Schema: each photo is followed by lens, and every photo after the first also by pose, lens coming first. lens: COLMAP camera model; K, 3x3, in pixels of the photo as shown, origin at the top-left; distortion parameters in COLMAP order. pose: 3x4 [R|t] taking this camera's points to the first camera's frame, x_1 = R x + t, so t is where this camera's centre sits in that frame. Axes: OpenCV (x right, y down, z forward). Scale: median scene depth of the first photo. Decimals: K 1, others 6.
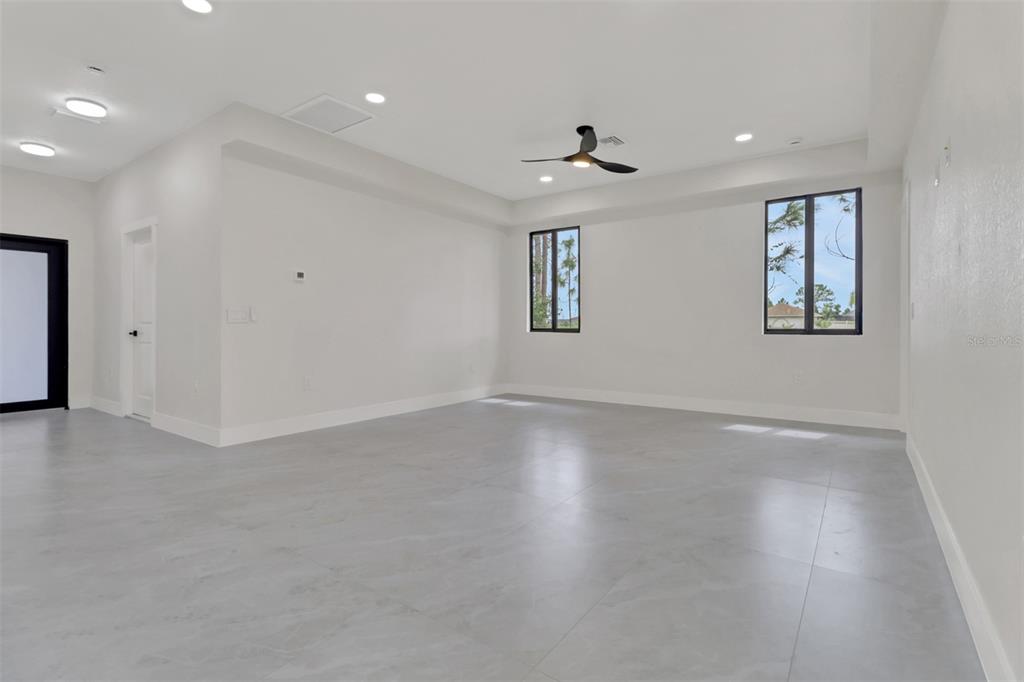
lens RADIAL K [[488.1, 0, 505.3], [0, 488.1, 342.3], [0, 0, 1]] dist [0.002864, -0.000965]
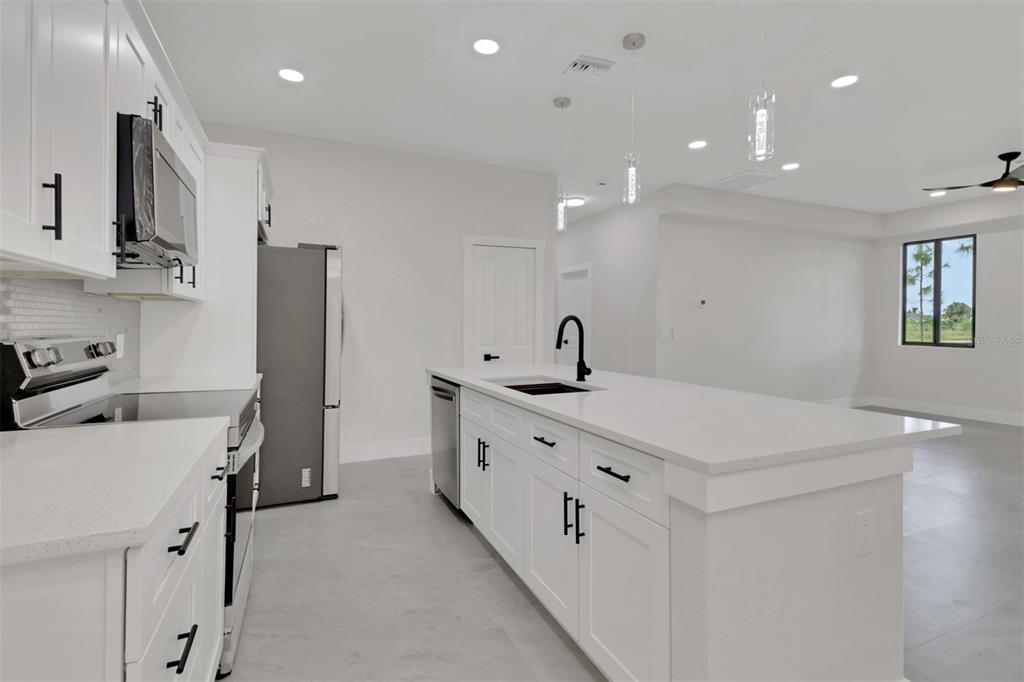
lens RADIAL K [[488.1, 0, 508.2], [0, 488.1, 335.8], [0, 0, 1]] dist [0.002864, -0.000965]
pose [[0.859307, 0.015337, -0.511231, -0.129375], [-0.019166, 0.999814, -0.002221, -0.023159], [0.511102, 0.011707, 0.859441, -0.248636]]
